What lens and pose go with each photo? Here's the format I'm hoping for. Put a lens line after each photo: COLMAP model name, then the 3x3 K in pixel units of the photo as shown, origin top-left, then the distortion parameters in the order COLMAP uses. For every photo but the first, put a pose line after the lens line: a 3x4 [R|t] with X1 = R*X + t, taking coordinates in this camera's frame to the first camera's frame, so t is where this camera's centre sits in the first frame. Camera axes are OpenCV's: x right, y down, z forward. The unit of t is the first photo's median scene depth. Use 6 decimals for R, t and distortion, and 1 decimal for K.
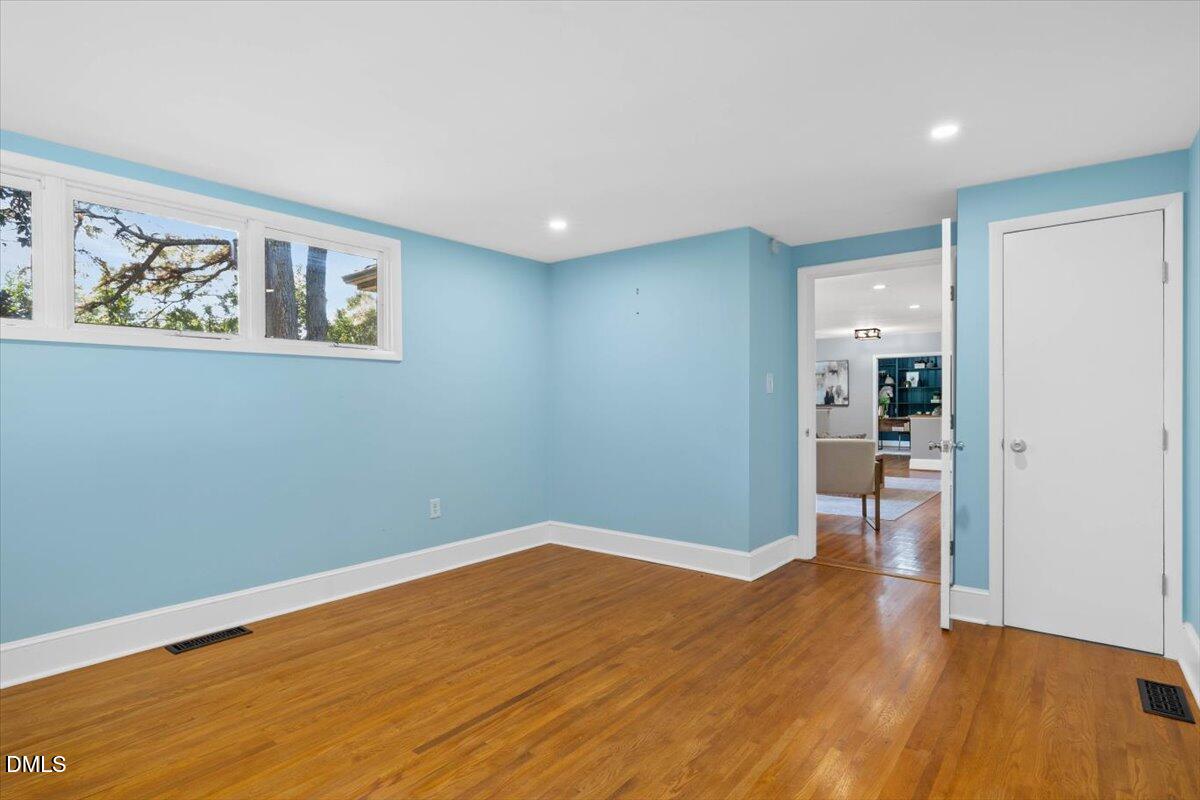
lens RADIAL K [[605.4, 0, 600.4], [0, 605.4, 398.6], [0, 0, 1]] dist [-0.002018, -0.000588]
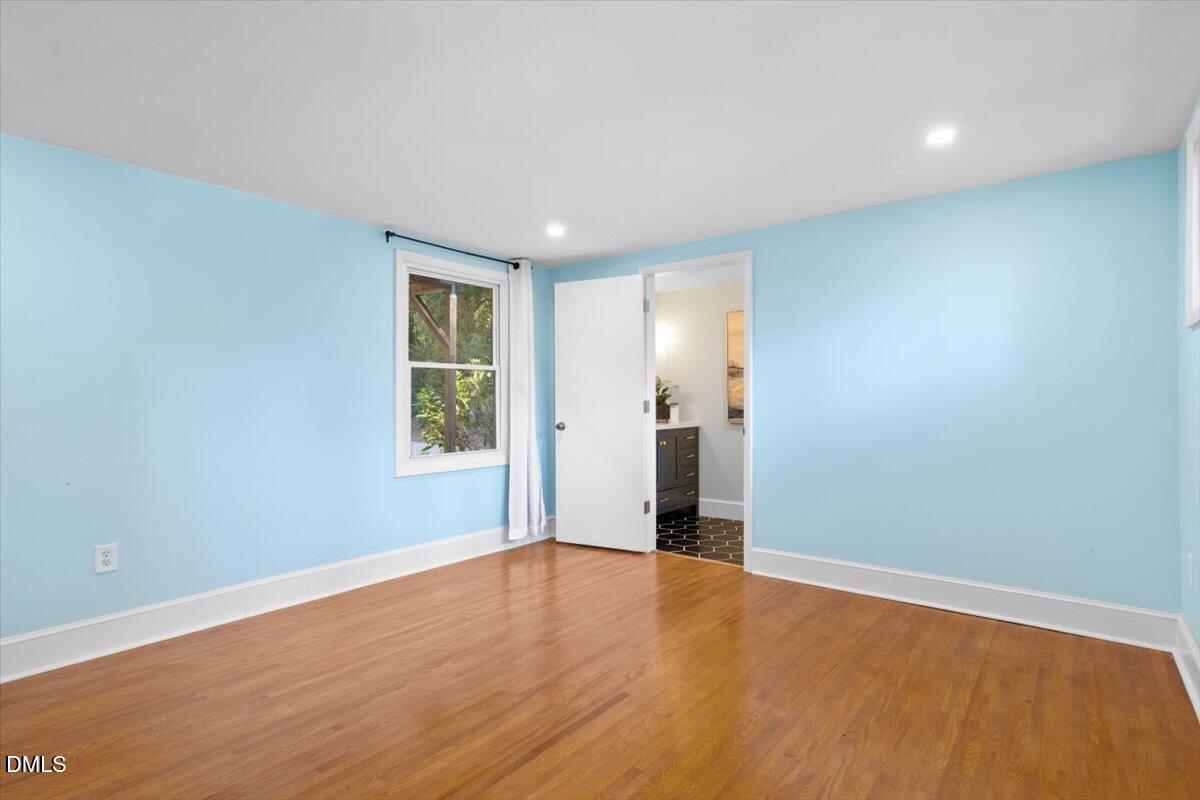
lens RADIAL K [[605.4, 0, 600.4], [0, 605.4, 398.6], [0, 0, 1]] dist [-0.002018, -0.000588]
pose [[-0.999936, 0.002869, -0.010901, -0.223509], [0.002869, 0.999996, 0.000053, 0.009609], [0.010901, 0.000022, -0.999941, 2.004893]]
